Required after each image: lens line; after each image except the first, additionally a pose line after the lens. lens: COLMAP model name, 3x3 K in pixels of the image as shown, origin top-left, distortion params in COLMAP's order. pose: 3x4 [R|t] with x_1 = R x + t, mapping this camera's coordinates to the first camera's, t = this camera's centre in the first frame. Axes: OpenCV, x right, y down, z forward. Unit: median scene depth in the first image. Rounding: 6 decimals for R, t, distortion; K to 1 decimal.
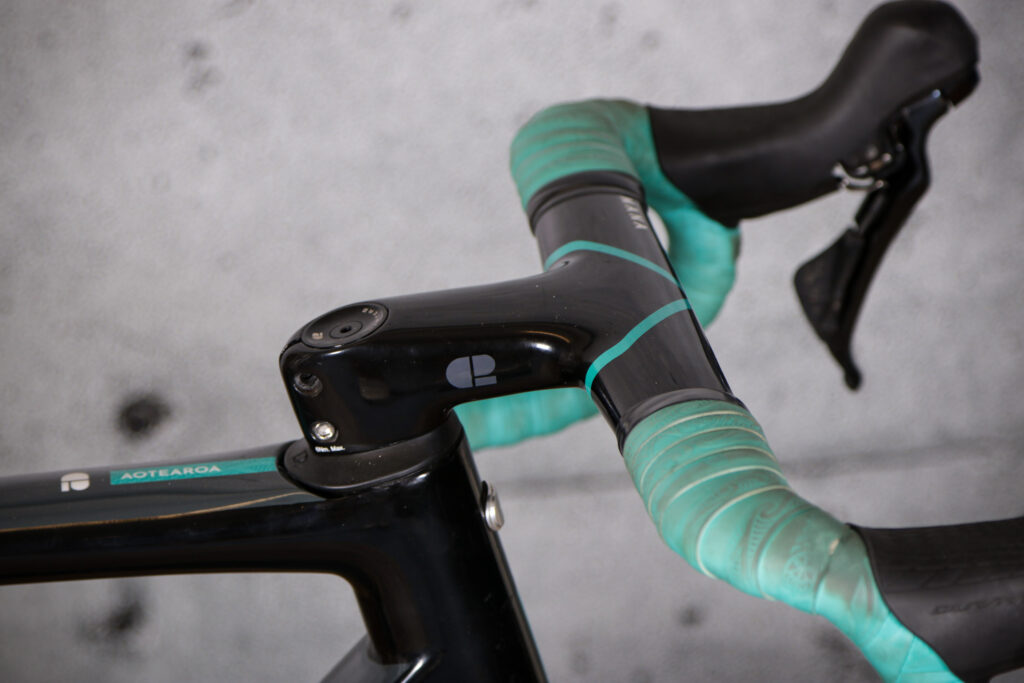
lens RADIAL K [[4805.0, 0, 512.7], [0, 4805.0, 341.6], [0, 0, 1]] dist [0.449570, 0.000000]
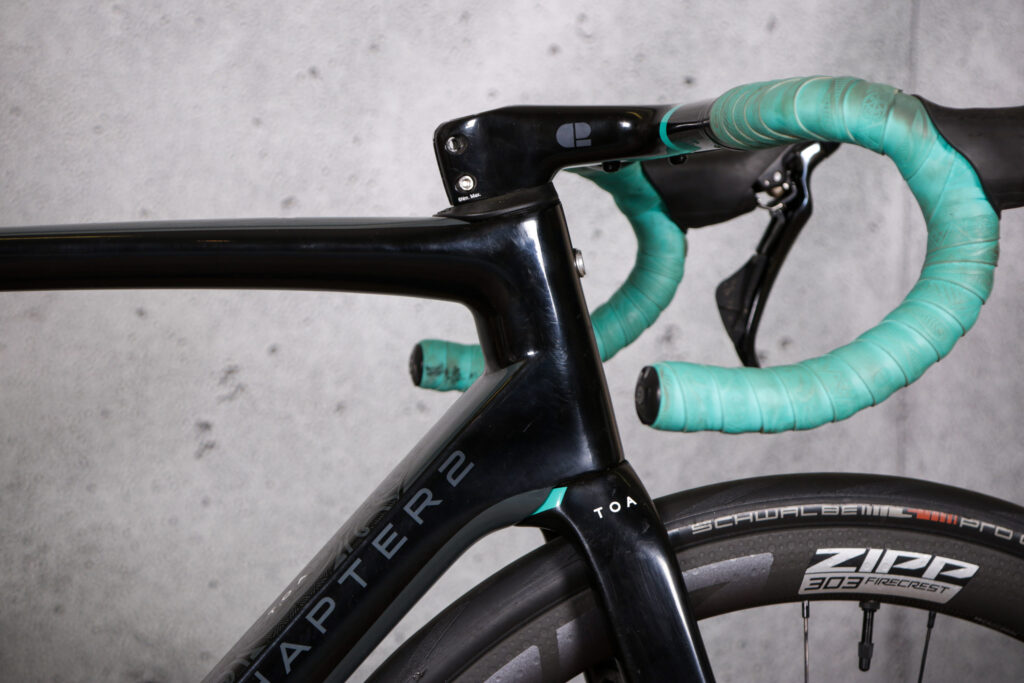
lens RADIAL K [[2865.2, 0, 510.7], [0, 2865.2, 341.2], [0, 0, 1]] dist [0.199918, 0.000000]
pose [[0.988842, 0.031192, 0.145668, -0.145453], [0.031556, 0.911785, -0.409453, 0.399331], [-0.145589, 0.409481, 0.900627, 0.267414]]
